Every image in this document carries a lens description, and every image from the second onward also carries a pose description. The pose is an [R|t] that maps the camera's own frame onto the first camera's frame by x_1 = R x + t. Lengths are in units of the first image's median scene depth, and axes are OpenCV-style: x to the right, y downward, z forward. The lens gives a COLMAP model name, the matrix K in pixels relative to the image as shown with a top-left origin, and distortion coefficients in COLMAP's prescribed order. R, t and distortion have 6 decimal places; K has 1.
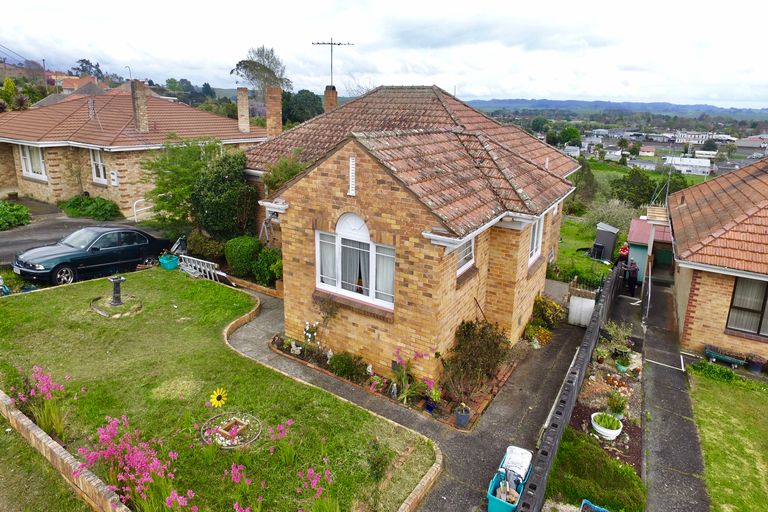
lens RADIAL K [[527.2, 0, 403.1], [0, 527.2, 256.1], [0, 0, 1]] dist [0.001418, 0.004608]
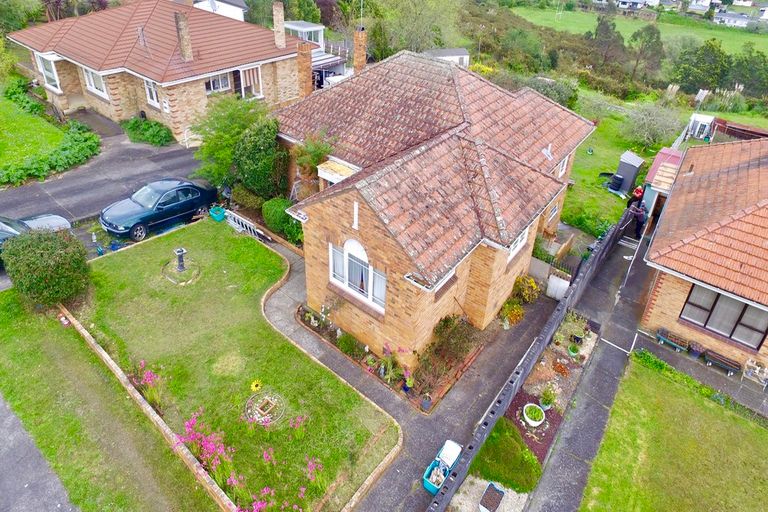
lens RADIAL K [[533.4, 0, 384.0], [0, 533.4, 256.0], [0, 0, 1]] dist [0.002244, 0.000703]
pose [[0.991509, 0.075249, -0.106055, 0.099297], [-0.041408, 0.955812, 0.291049, -0.382102], [0.123270, -0.284186, 0.950812, -0.199928]]
